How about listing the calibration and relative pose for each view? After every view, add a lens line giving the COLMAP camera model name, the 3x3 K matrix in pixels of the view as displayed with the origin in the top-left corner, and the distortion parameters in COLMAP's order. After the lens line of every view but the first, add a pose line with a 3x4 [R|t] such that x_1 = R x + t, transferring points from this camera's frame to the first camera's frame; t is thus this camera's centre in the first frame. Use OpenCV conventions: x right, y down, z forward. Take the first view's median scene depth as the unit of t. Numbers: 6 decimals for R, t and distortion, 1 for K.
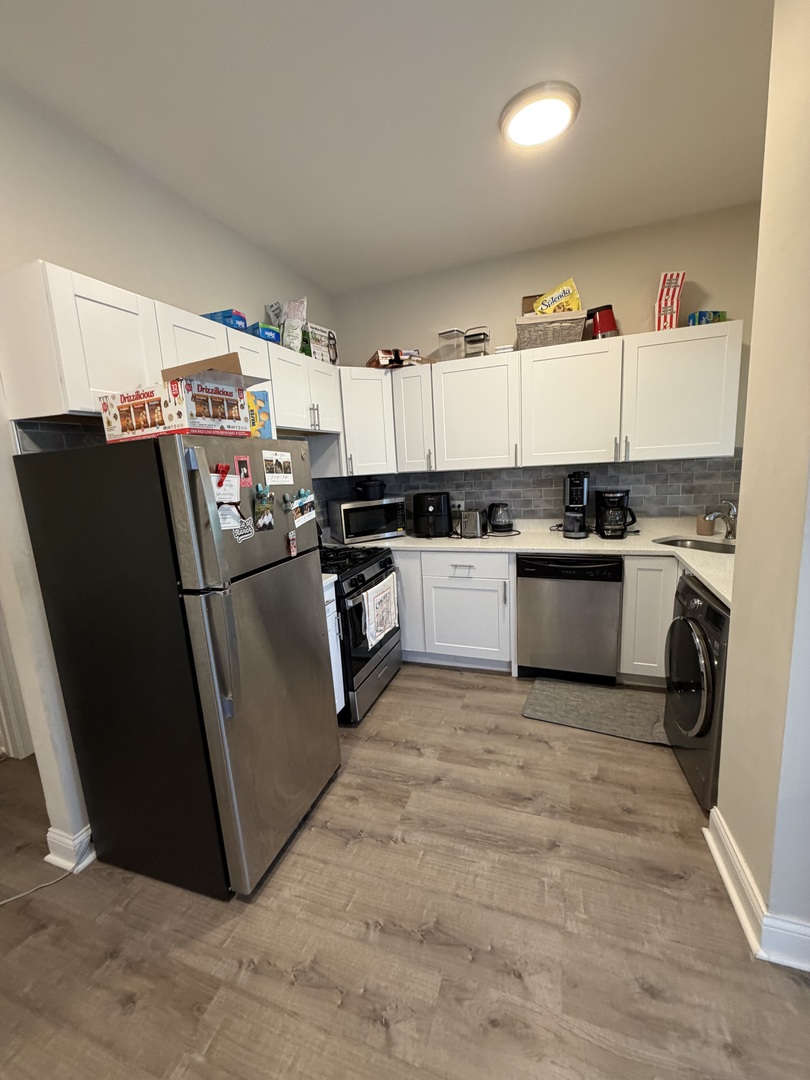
lens RADIAL K [[429.5, 0, 403.6], [0, 429.5, 541.1], [0, 0, 1]] dist [-0.001731, 0.000314]
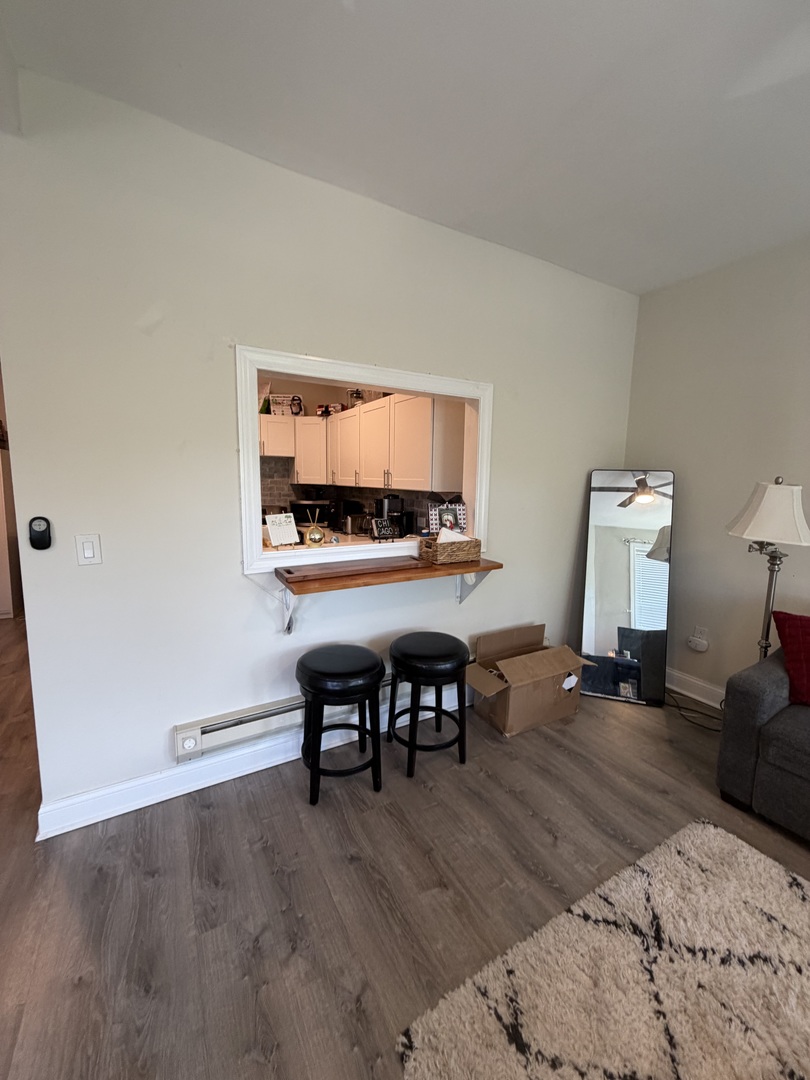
lens RADIAL K [[429.5, 0, 406.2], [0, 429.5, 536.4], [0, 0, 1]] dist [-0.001731, 0.000314]
pose [[0.763363, 0.158327, -0.626267, 1.377120], [-0.178218, 0.983490, 0.031405, -0.092645], [0.620899, 0.087639, 0.778976, 0.028795]]
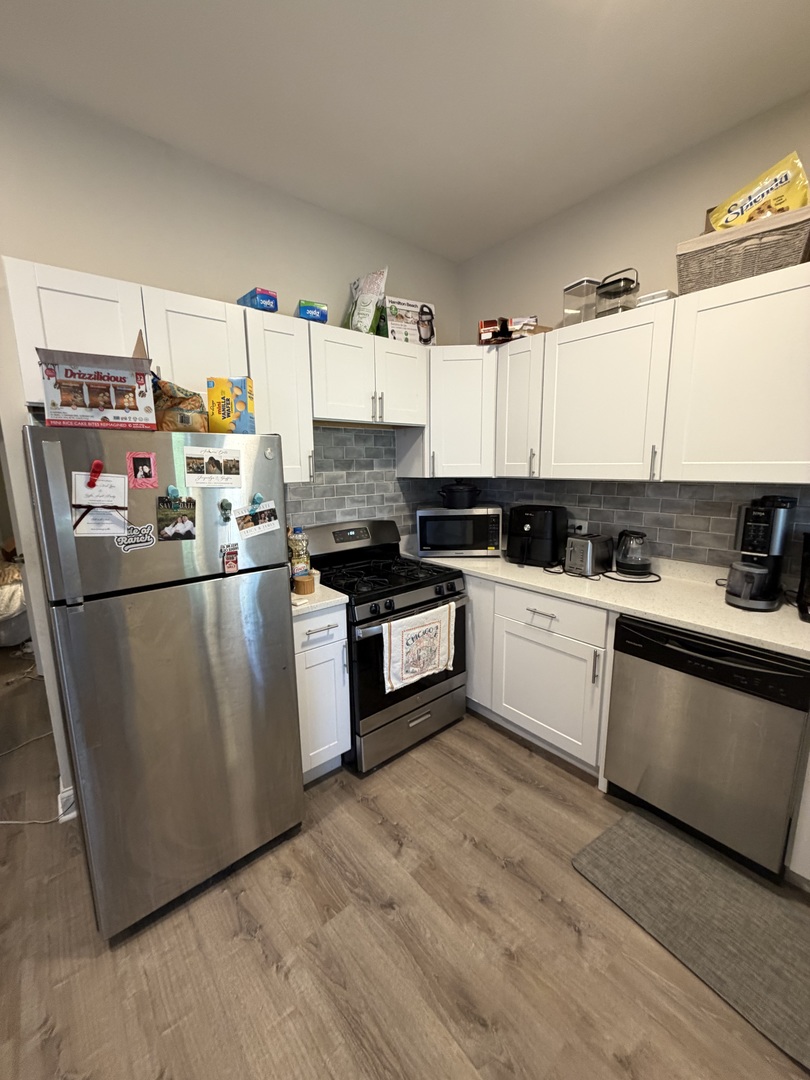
lens RADIAL K [[429.5, 0, 404.3], [0, 429.5, 539.5], [0, 0, 1]] dist [-0.001731, 0.000314]
pose [[0.869972, 0.133048, -0.474813, 0.275794], [-0.127045, 0.990881, 0.044881, -0.071124], [0.476454, 0.021277, 0.878942, 0.272362]]
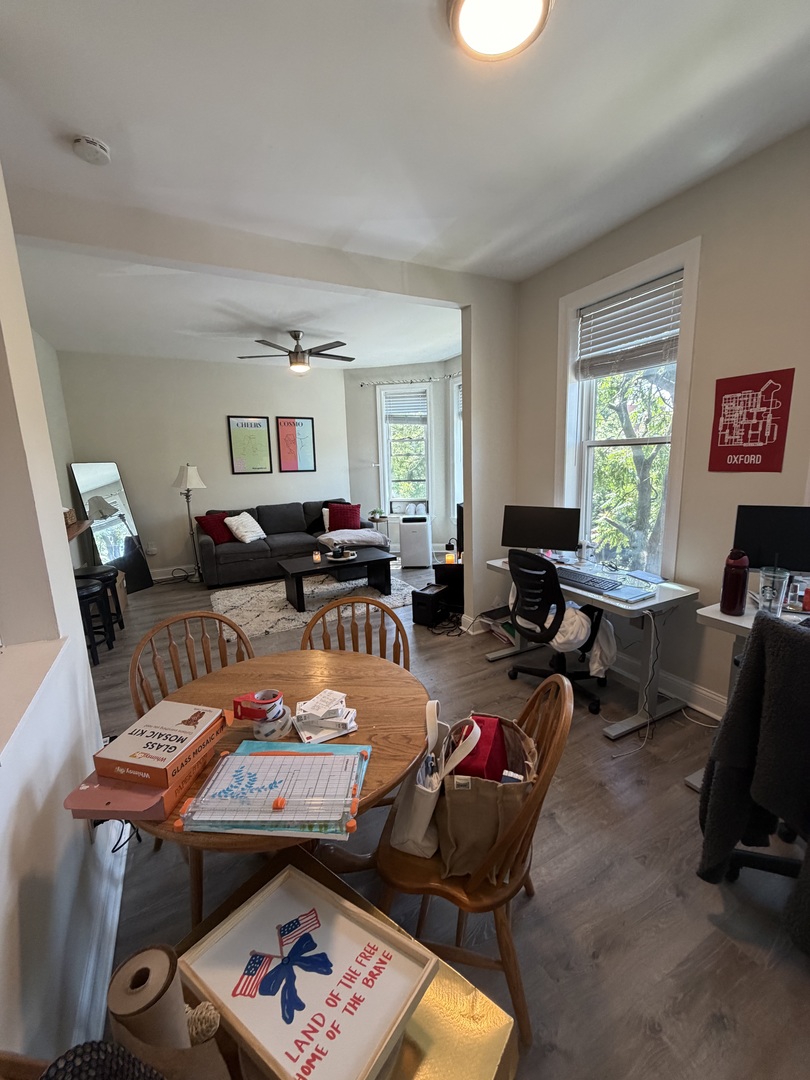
lens RADIAL K [[429.5, 0, 403.8], [0, 429.5, 533.3], [0, 0, 1]] dist [-0.001731, 0.000314]
pose [[0.675359, -0.093323, 0.731561, 0.612767], [0.125521, 0.992034, 0.010673, 0.121817], [-0.726729, 0.084619, 0.681693, -0.967804]]
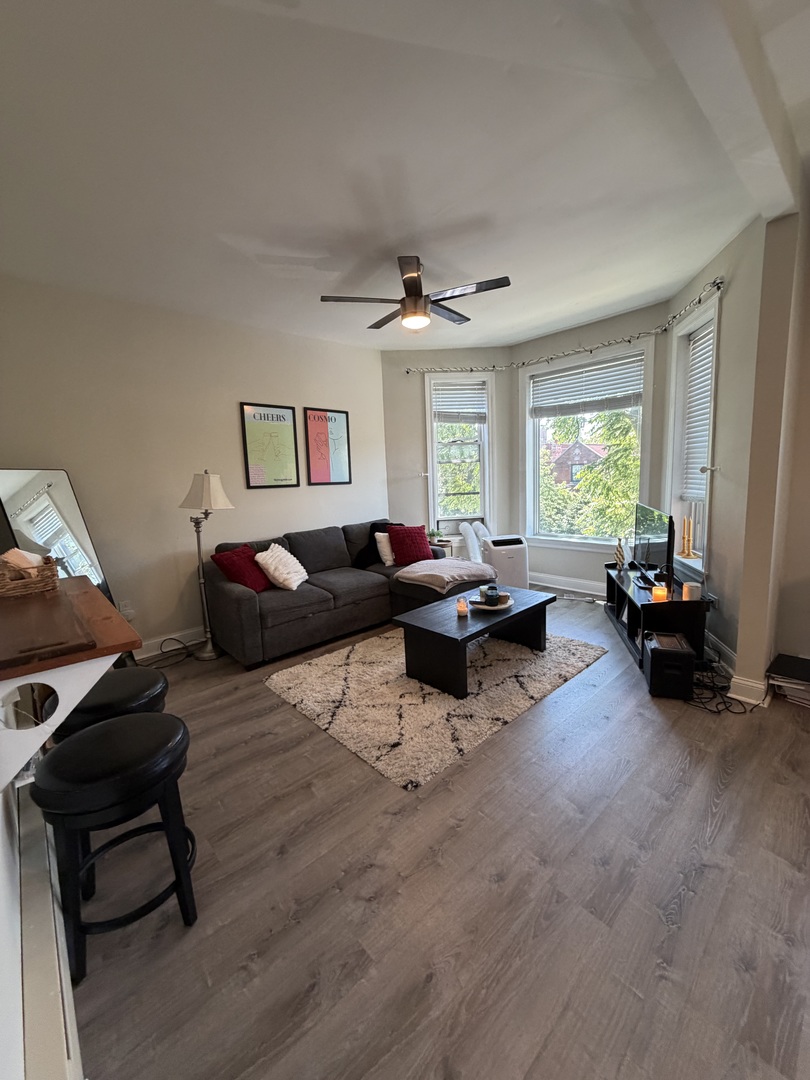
lens RADIAL K [[429.5, 0, 403.4], [0, 429.5, 534.7], [0, 0, 1]] dist [-0.001731, 0.000314]
pose [[0.468837, -0.086785, 0.879011, 0.589406], [0.176992, 0.984208, 0.002769, -0.016981], [-0.865370, 0.154280, 0.476793, -0.005746]]
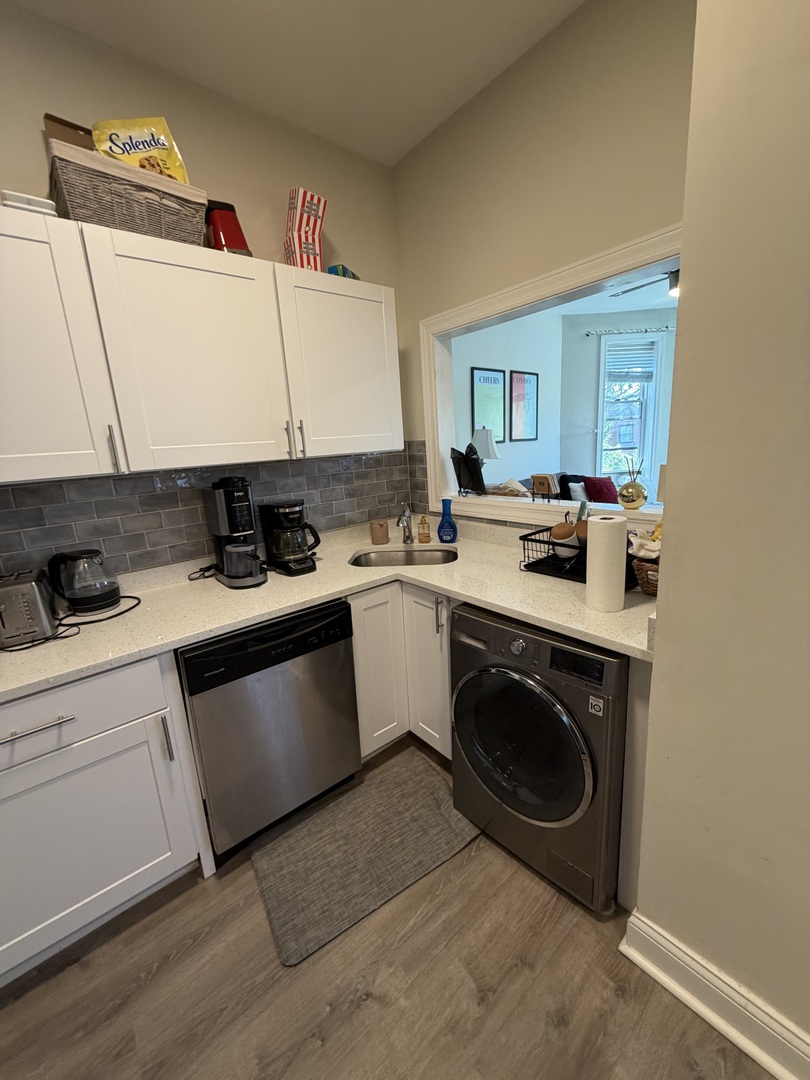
lens RADIAL K [[429.5, 0, 404.2], [0, 429.5, 537.6], [0, 0, 1]] dist [-0.001731, 0.000314]
pose [[0.507220, -0.163927, 0.846082, 0.006572], [0.188697, 0.979046, 0.076567, -0.084266], [-0.840905, 0.120817, 0.527524, 0.520299]]
